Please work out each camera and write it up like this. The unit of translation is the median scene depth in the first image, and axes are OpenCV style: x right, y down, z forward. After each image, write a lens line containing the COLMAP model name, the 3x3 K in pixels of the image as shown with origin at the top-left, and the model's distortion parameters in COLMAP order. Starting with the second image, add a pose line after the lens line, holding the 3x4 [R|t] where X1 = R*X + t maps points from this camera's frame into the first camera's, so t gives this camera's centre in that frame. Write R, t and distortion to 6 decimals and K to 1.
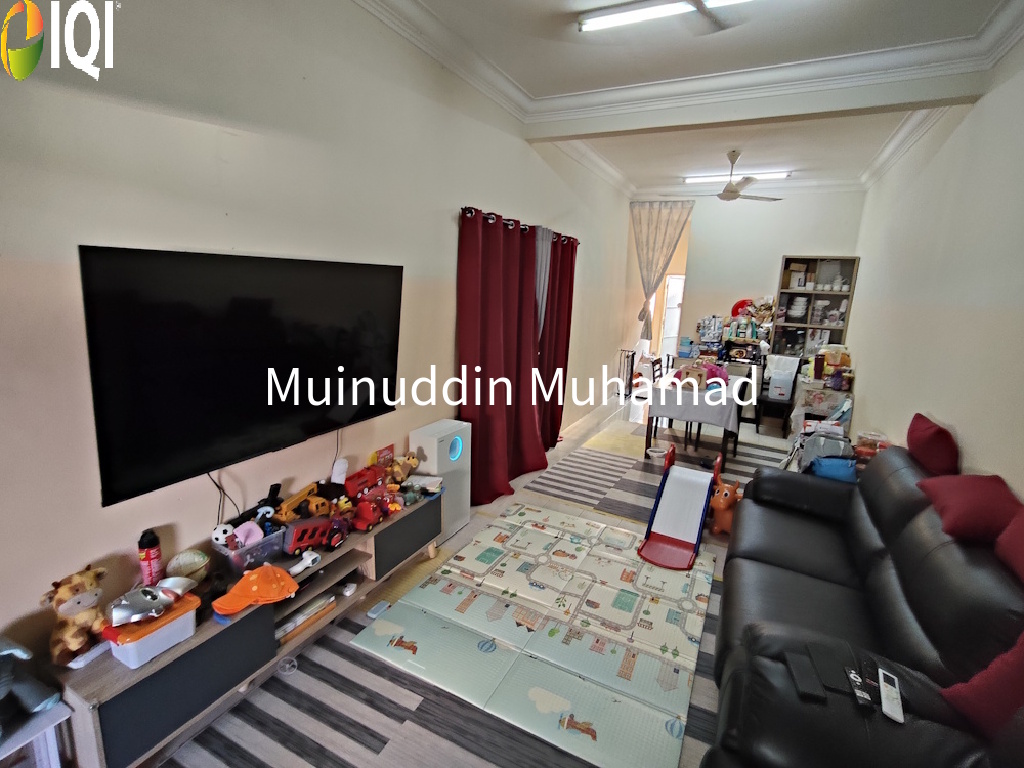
lens RADIAL K [[474.4, 0, 514.4], [0, 474.4, 387.4], [0, 0, 1]] dist [-0.001239, 0.000323]
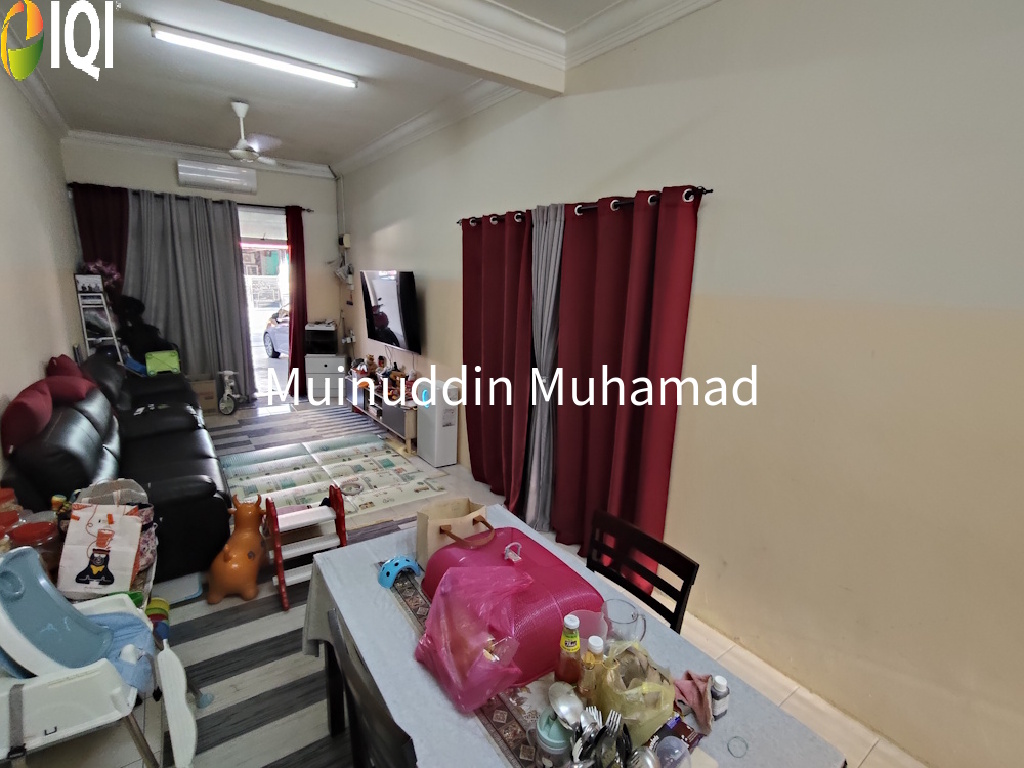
lens RADIAL K [[474.4, 0, 514.4], [0, 474.4, 387.4], [0, 0, 1]] dist [-0.001239, 0.000323]
pose [[-0.447947, 0.136630, -0.883559, 0.674630], [-0.239738, 0.933707, 0.265927, -0.232376], [0.861318, 0.330944, -0.385495, 1.177711]]
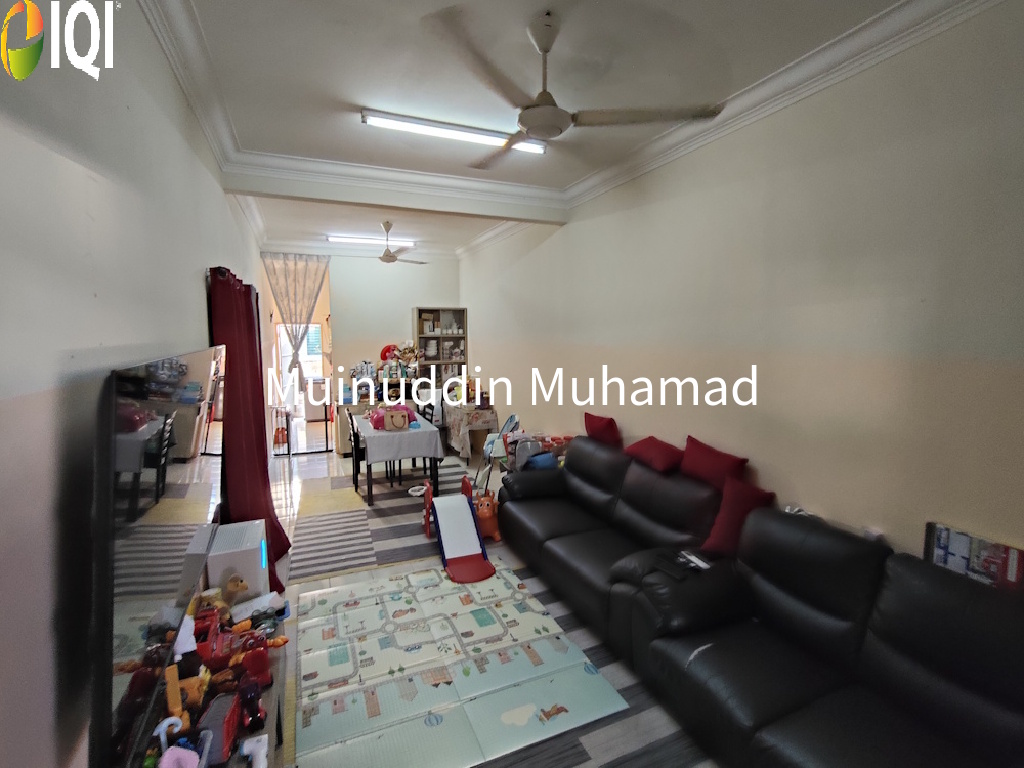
lens RADIAL K [[483.0, 0, 512.0], [0, 483.0, 384.0], [0, 0, 1]] dist [0.000674, 0.000542]
pose [[0.637516, -0.130394, 0.759322, -0.297383], [0.198847, 0.980030, 0.001345, -0.050016], [-0.744334, 0.150131, 0.650713, 0.058831]]
